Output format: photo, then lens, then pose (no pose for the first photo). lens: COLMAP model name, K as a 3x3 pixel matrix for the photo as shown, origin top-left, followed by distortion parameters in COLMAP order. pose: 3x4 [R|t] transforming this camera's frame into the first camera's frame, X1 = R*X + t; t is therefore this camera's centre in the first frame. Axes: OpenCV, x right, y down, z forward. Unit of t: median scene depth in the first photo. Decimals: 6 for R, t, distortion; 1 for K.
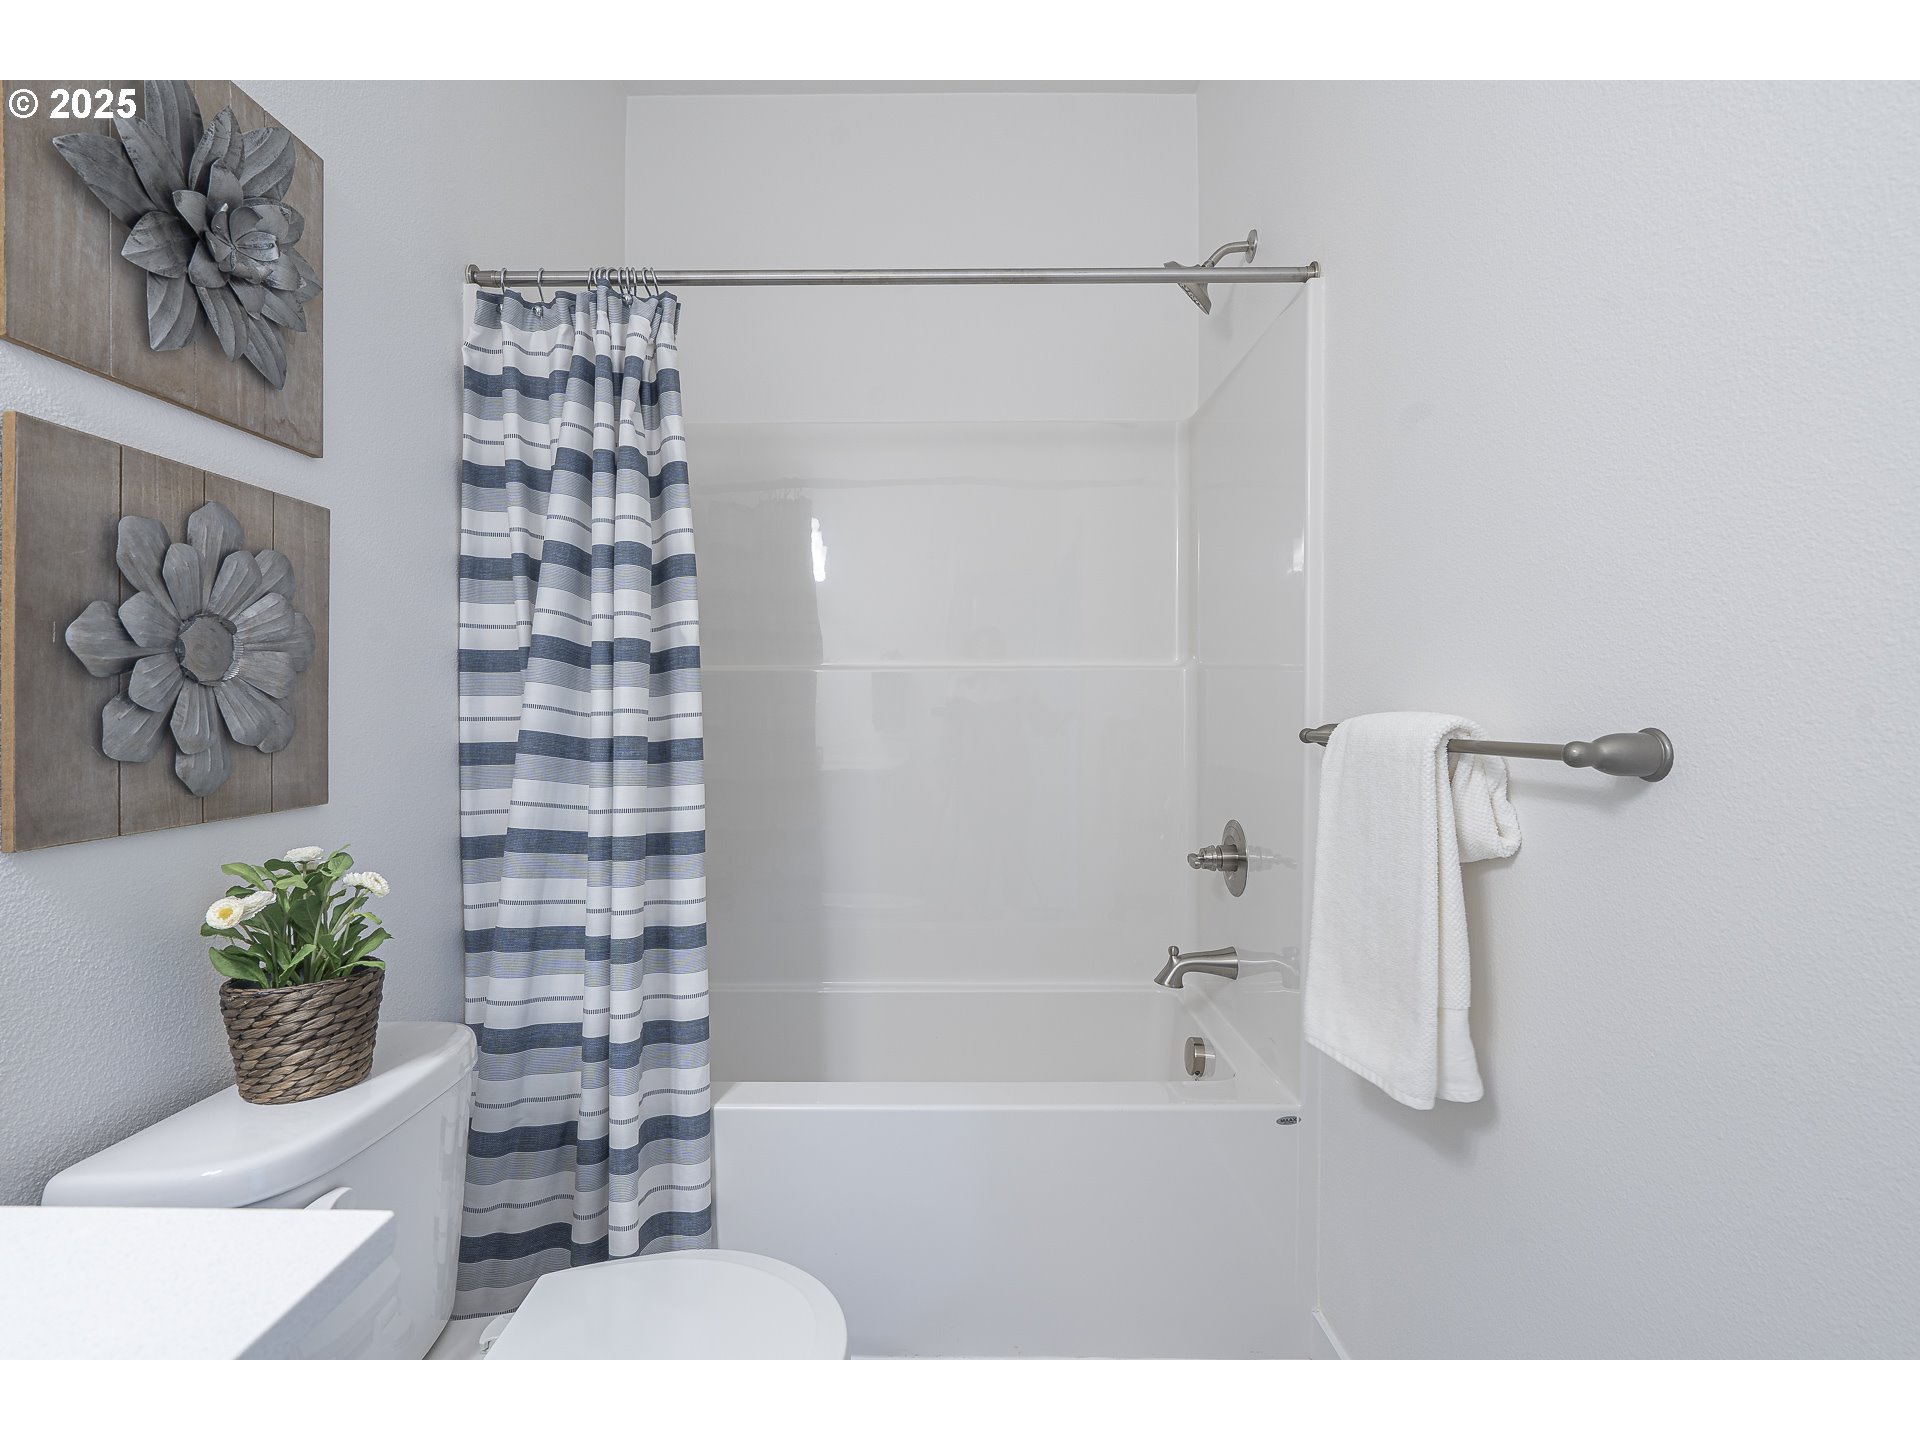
lens RADIAL K [[893.7, 0, 944.7], [0, 893.7, 712.5], [0, 0, 1]] dist [-0.002558, -0.000851]
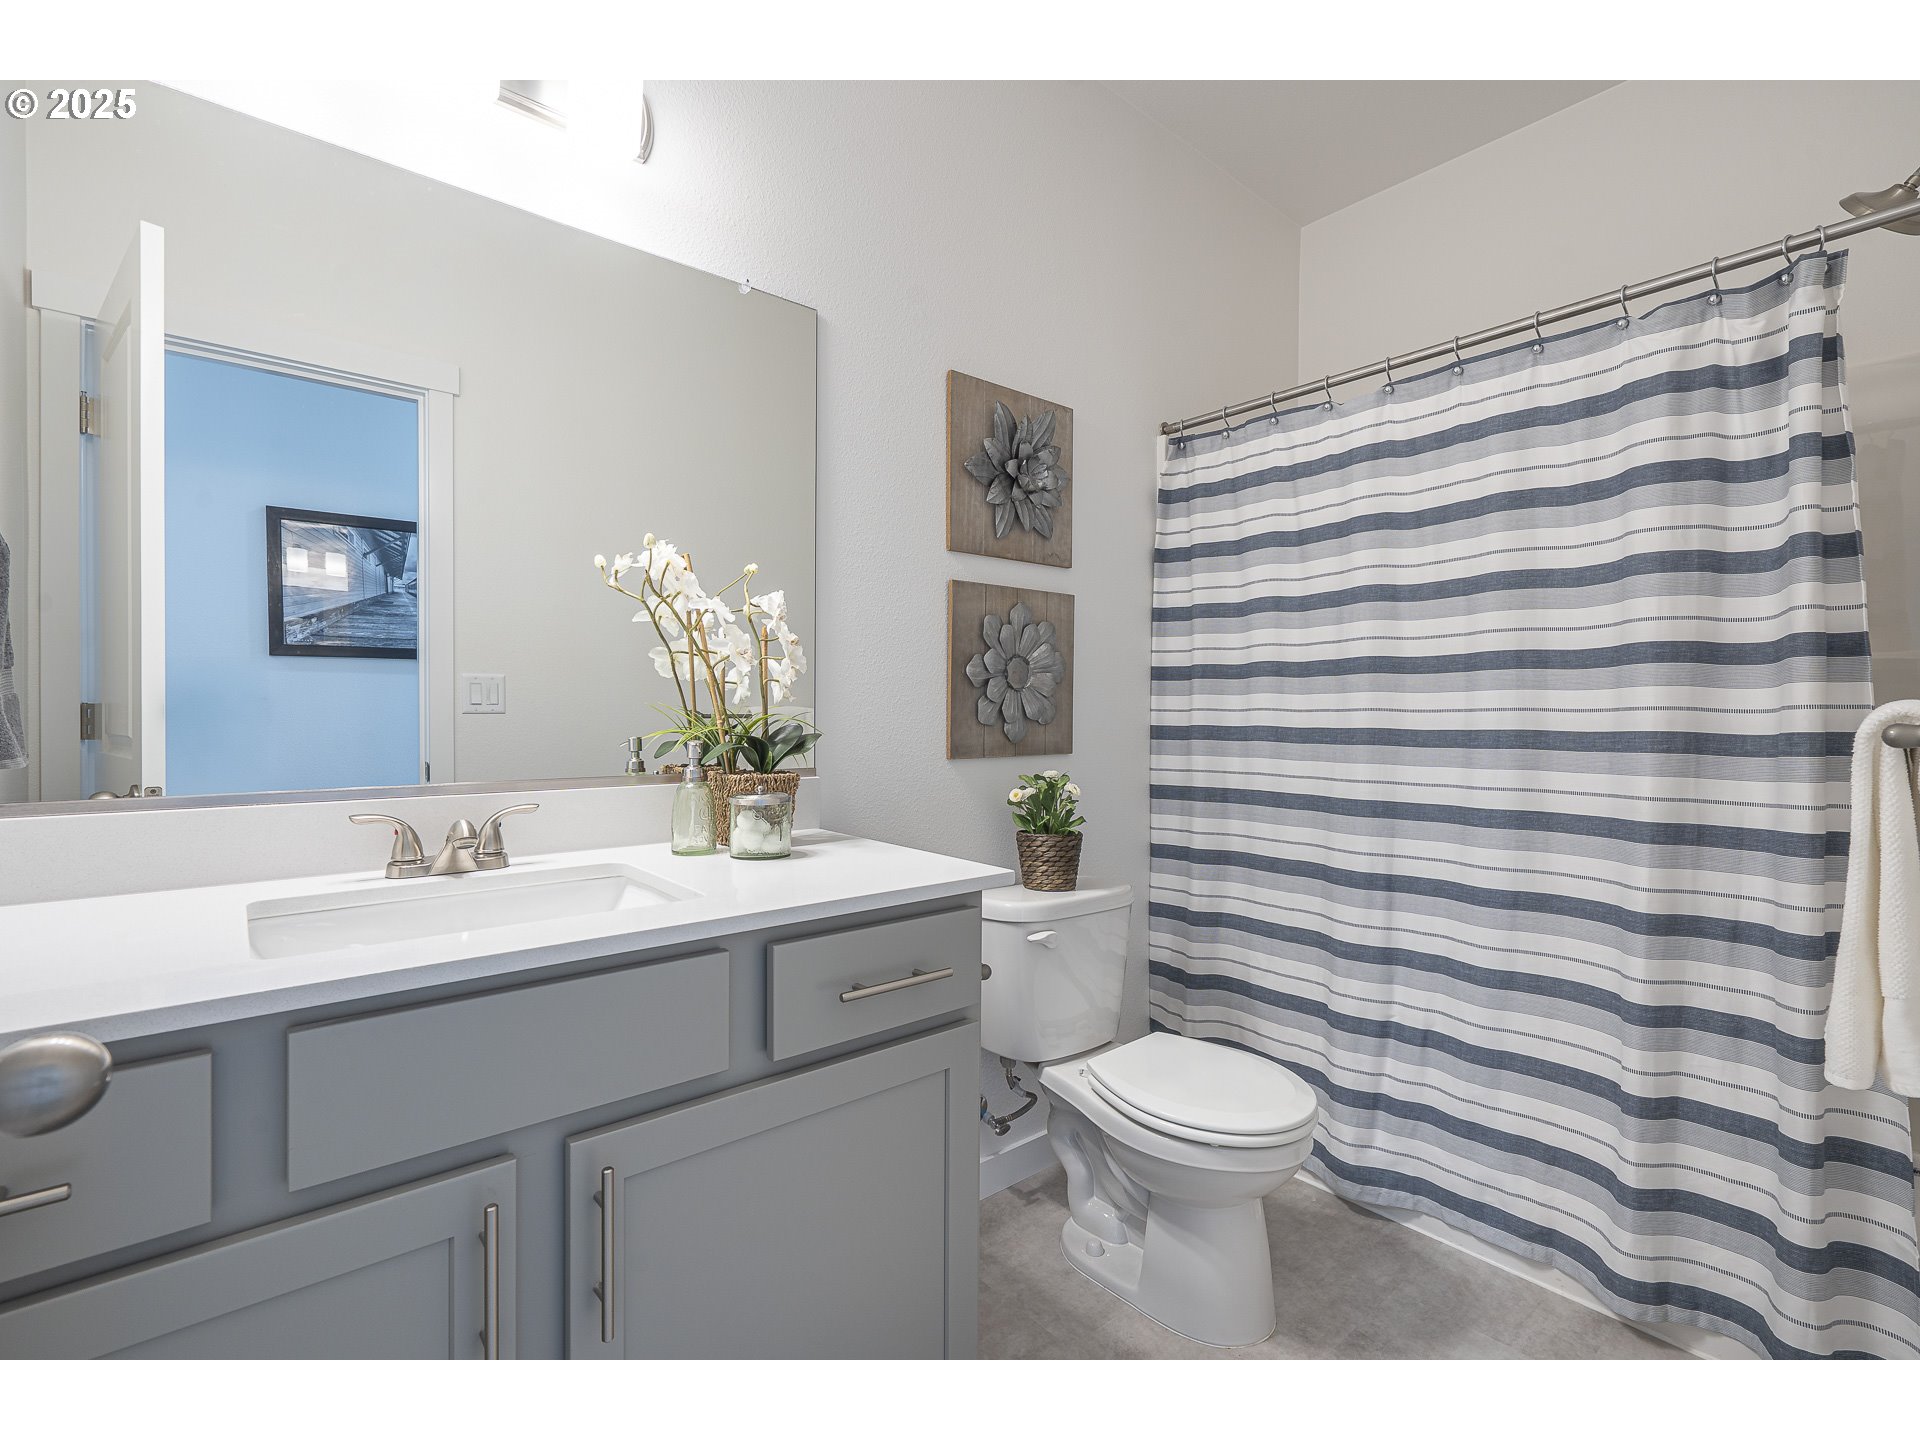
lens RADIAL K [[893.7, 0, 960.9], [0, 893.7, 715.5], [0, 0, 1]] dist [-0.002558, -0.000851]
pose [[0.670399, 0.014935, -0.741850, 0.657692], [-0.013967, 0.999874, 0.007508, 0.014801], [0.741869, 0.005328, 0.670524, -0.516070]]
